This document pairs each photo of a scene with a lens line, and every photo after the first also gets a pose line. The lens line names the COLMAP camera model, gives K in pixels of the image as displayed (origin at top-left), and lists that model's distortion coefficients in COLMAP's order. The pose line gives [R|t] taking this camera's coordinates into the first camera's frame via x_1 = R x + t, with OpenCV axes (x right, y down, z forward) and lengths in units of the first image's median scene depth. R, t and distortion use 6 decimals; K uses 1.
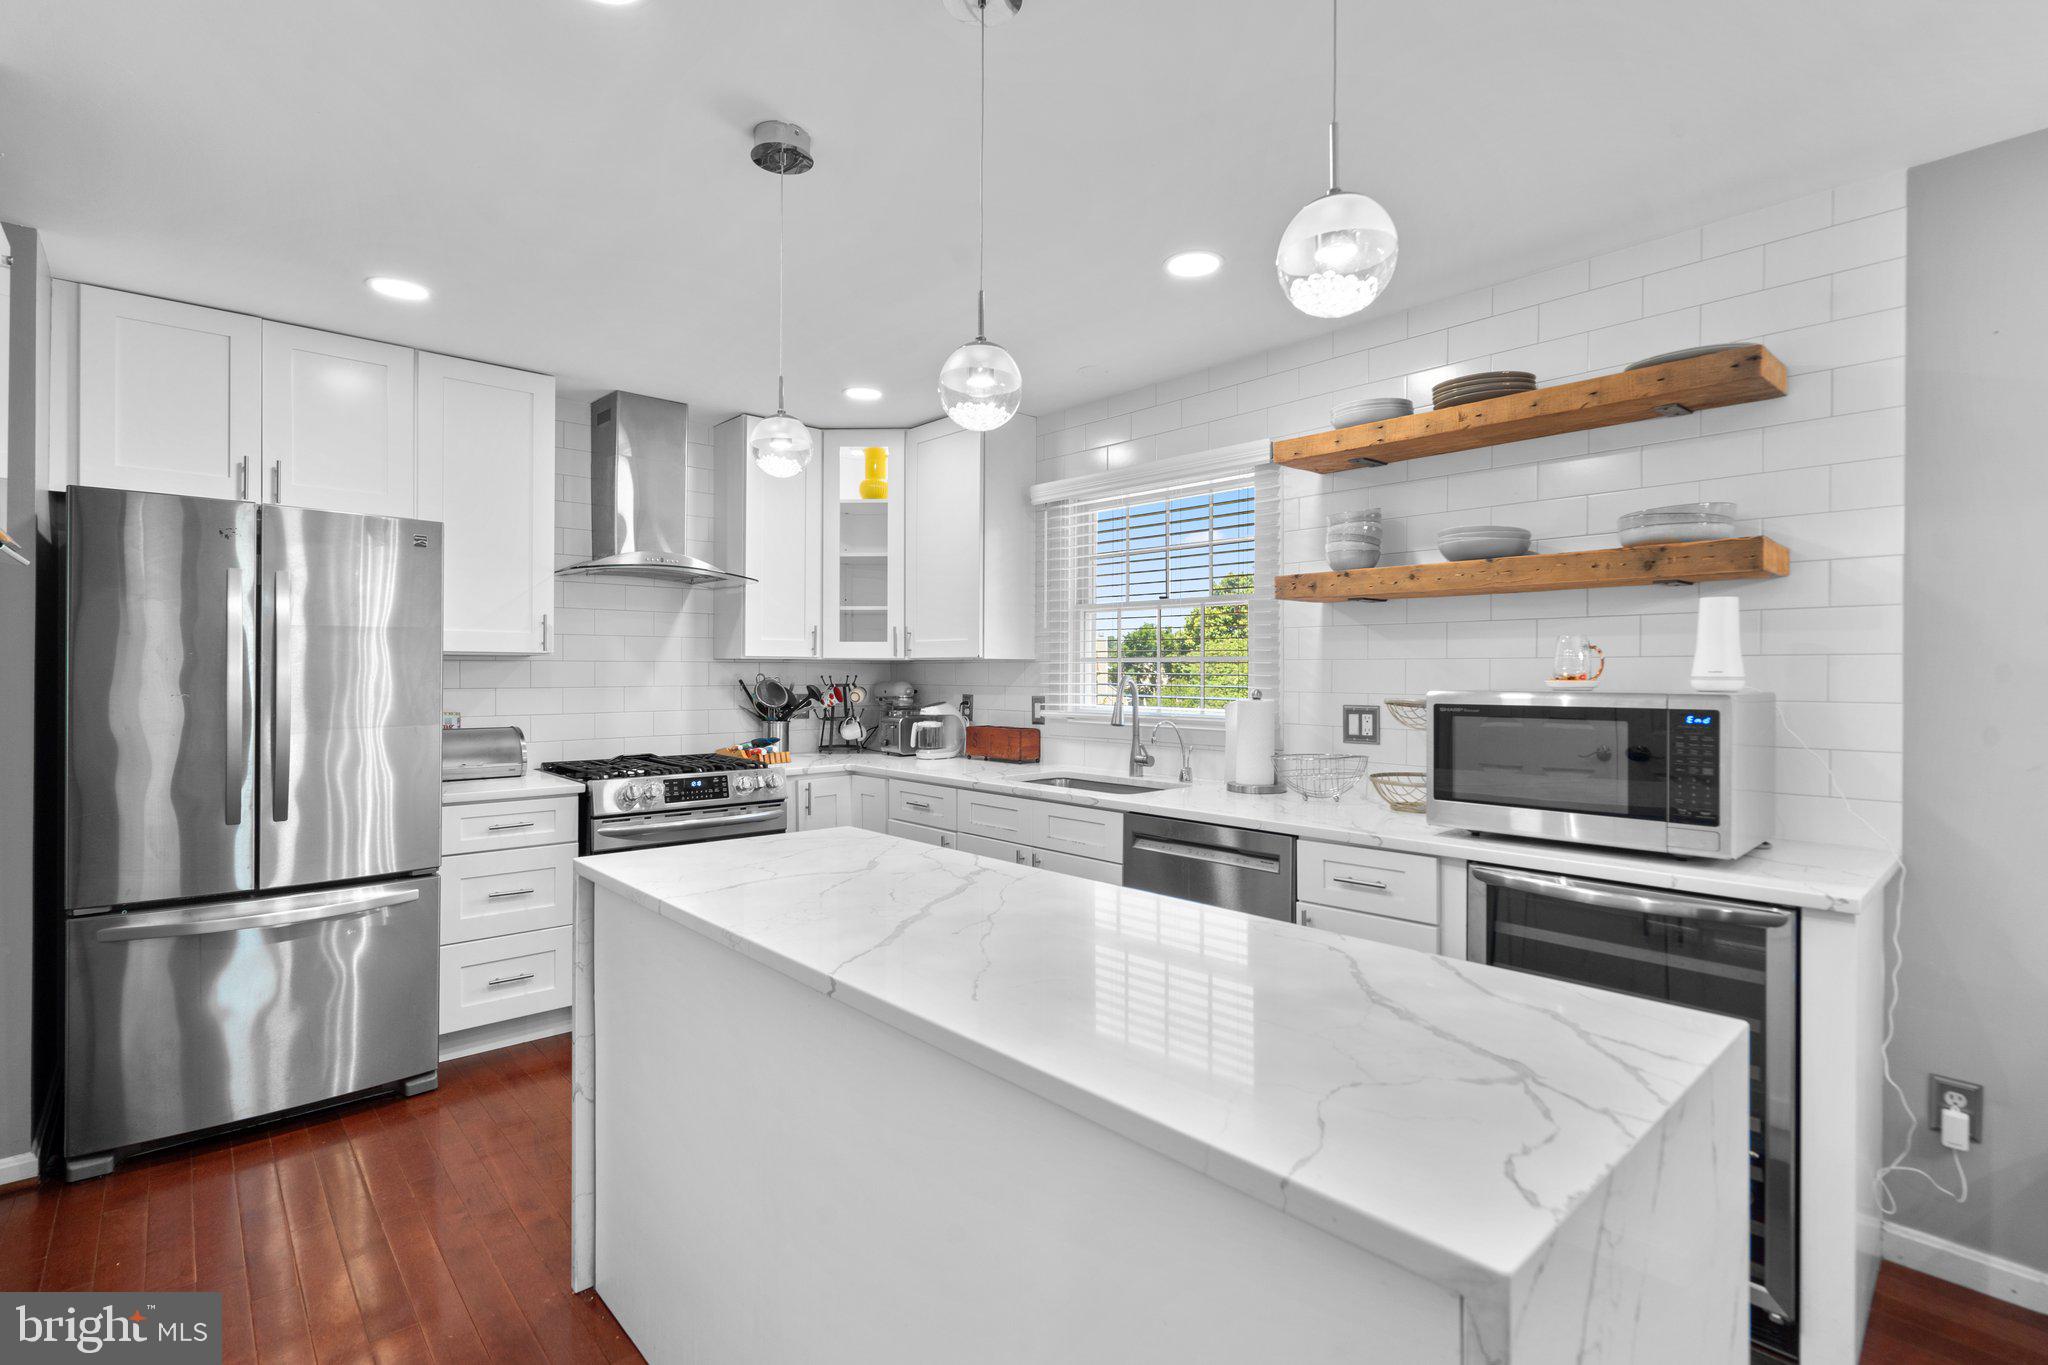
lens RADIAL K [[951.8, 0, 1020.4], [0, 951.8, 672.9], [0, 0, 1]] dist [-0.000226, -0.000385]
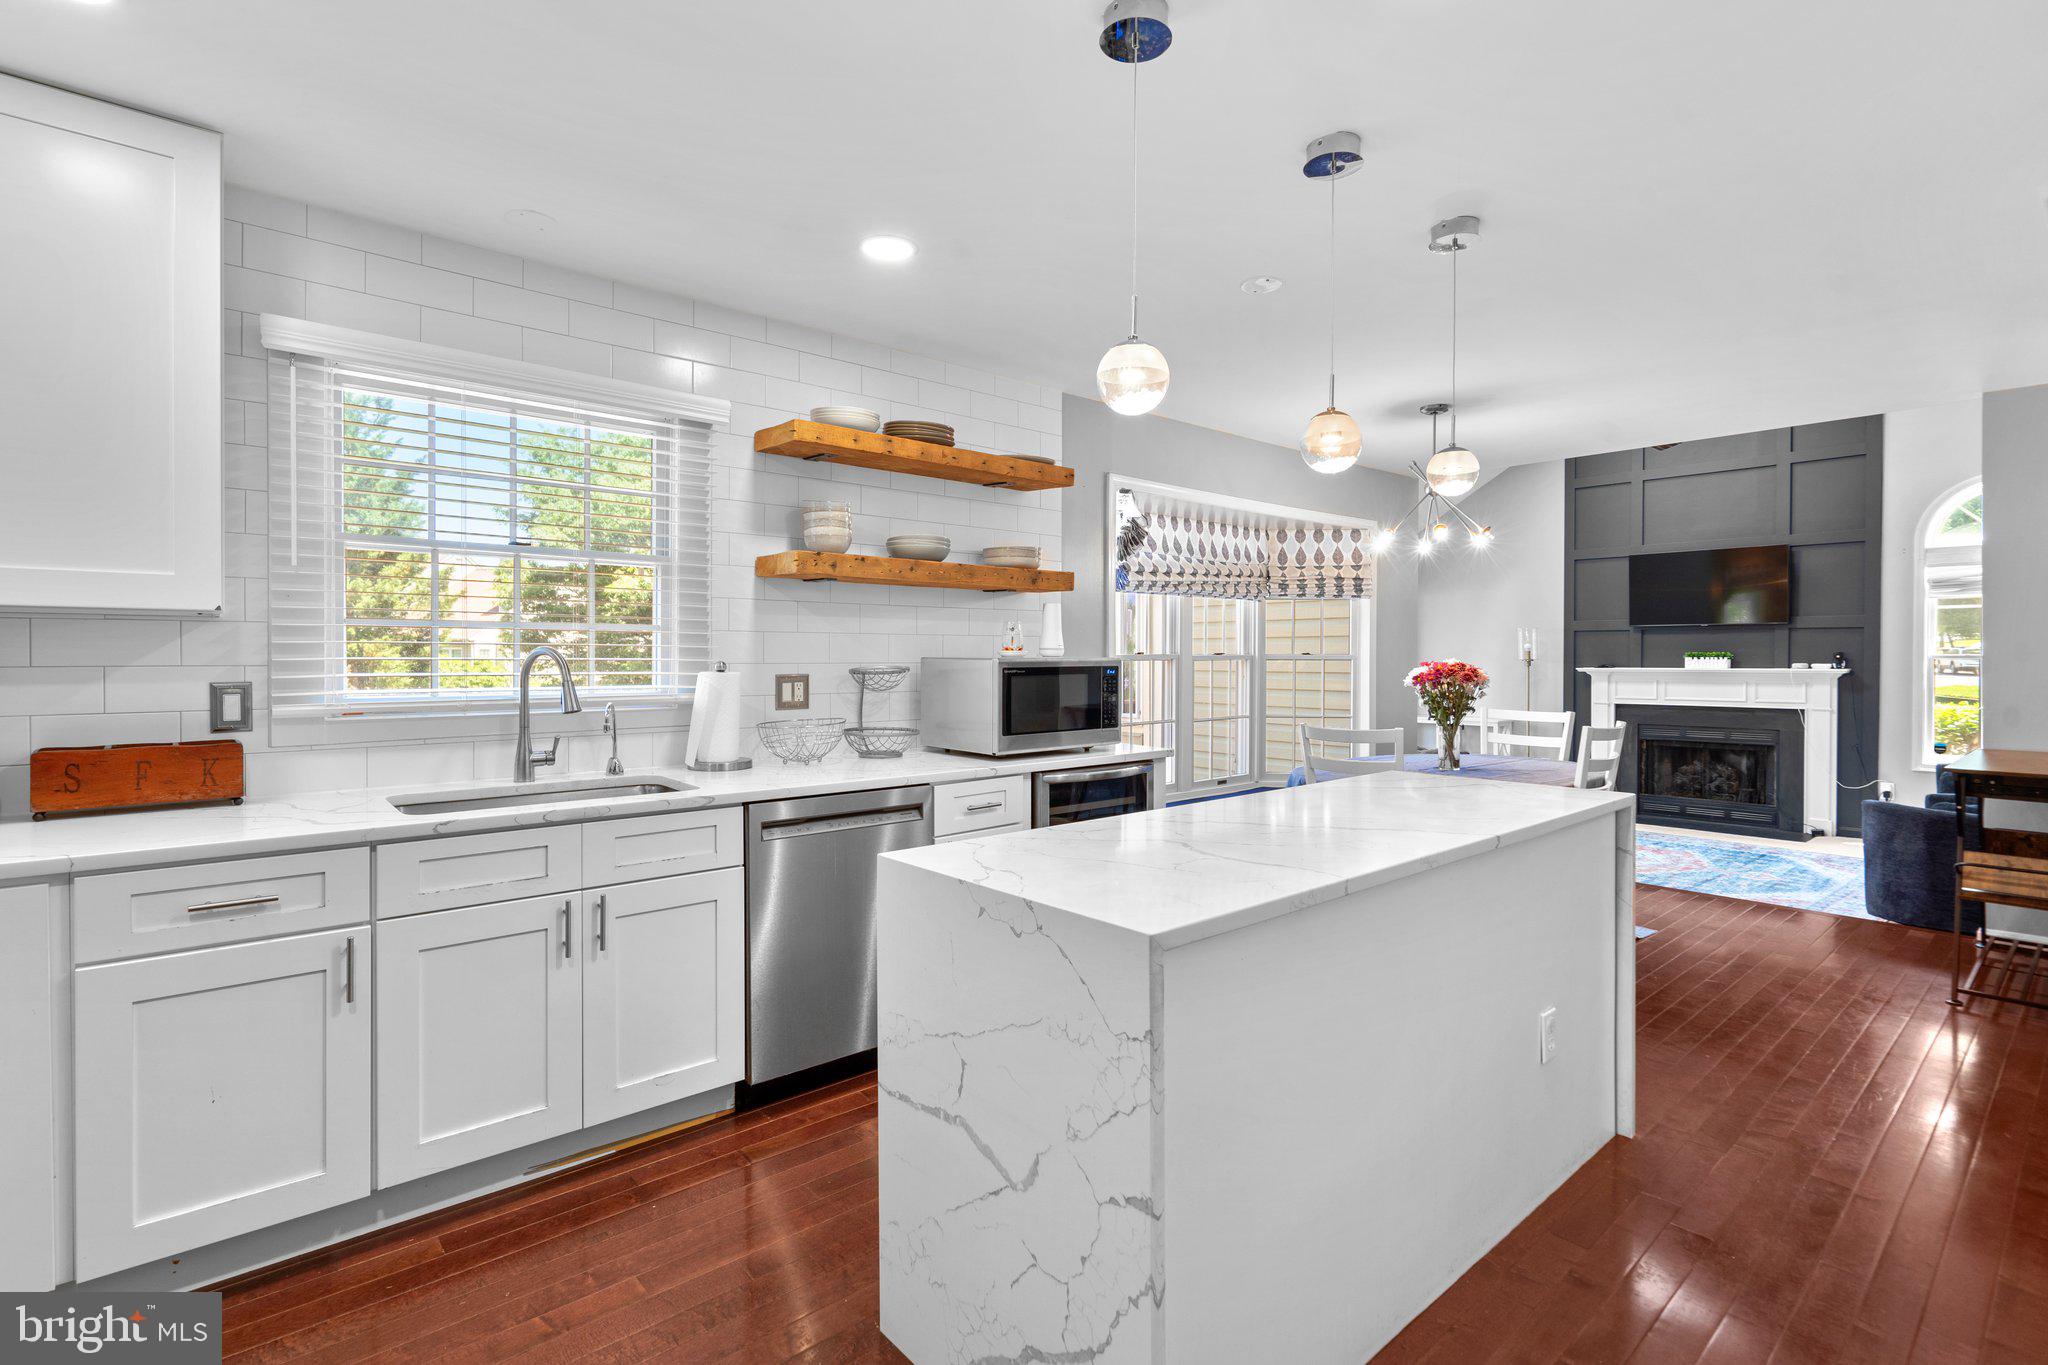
lens RADIAL K [[951.8, 0, 1020.4], [0, 951.8, 672.9], [0, 0, 1]] dist [-0.000226, -0.000385]
pose [[0.025334, -0.023350, 0.999406, -0.838832], [-0.001673, 0.999725, 0.023400, 0.006897], [-0.999678, -0.002265, 0.025288, 0.815328]]
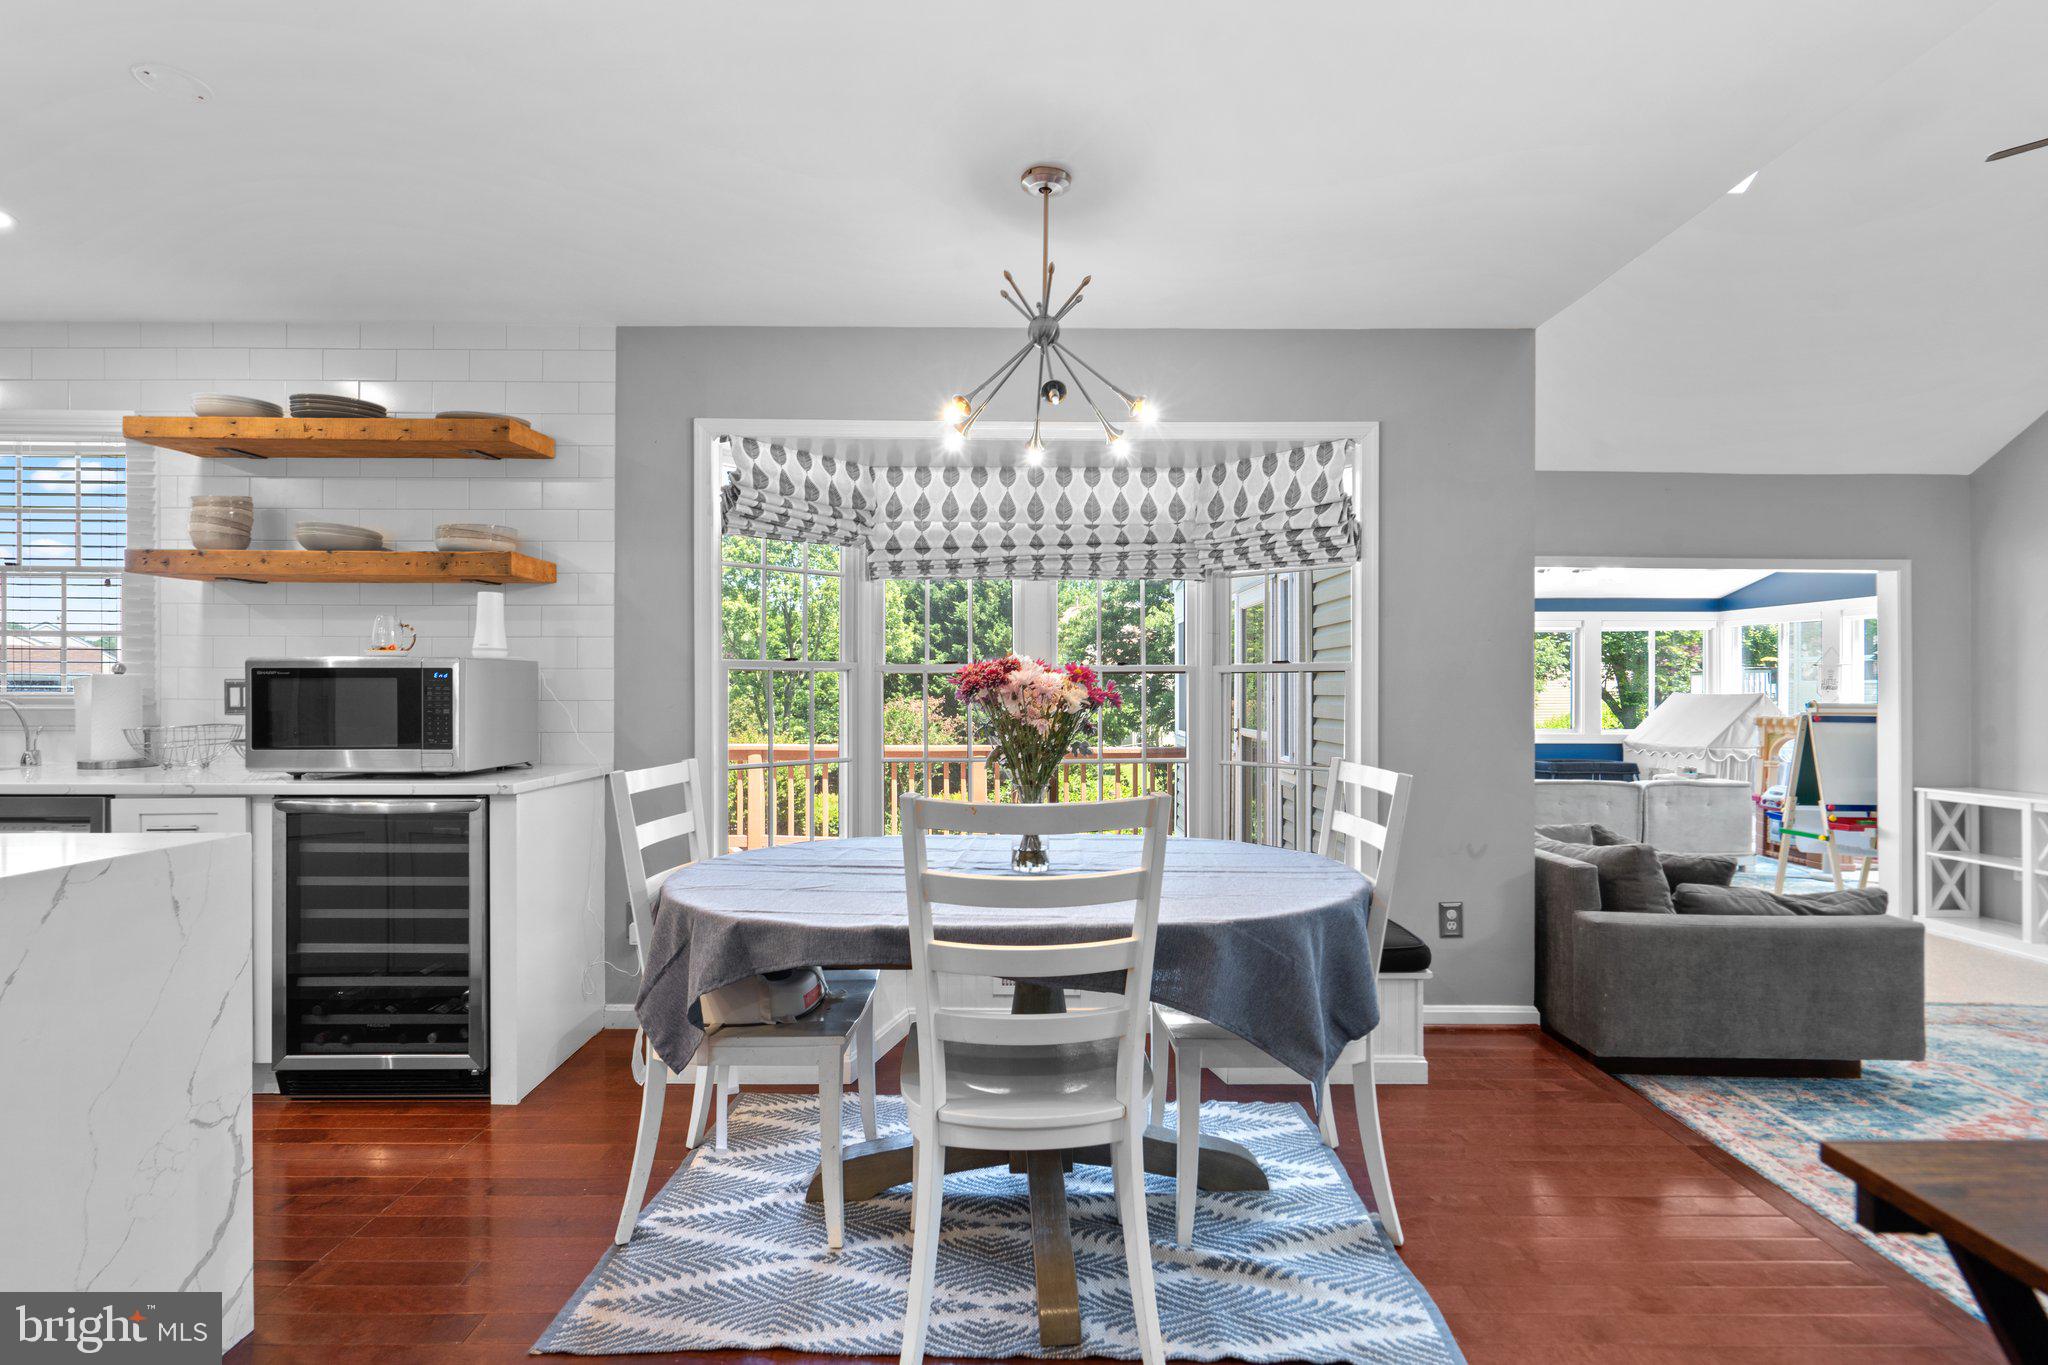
lens RADIAL K [[948.3, 0, 1027.5], [0, 948.3, 689.2], [0, 0, 1]] dist [0.001488, 0.000480]
pose [[0.670361, -0.002589, 0.742030, 0.180283], [-0.002271, 0.999982, 0.005542, 0.043523], [-0.742031, -0.005400, 0.670343, -0.429363]]
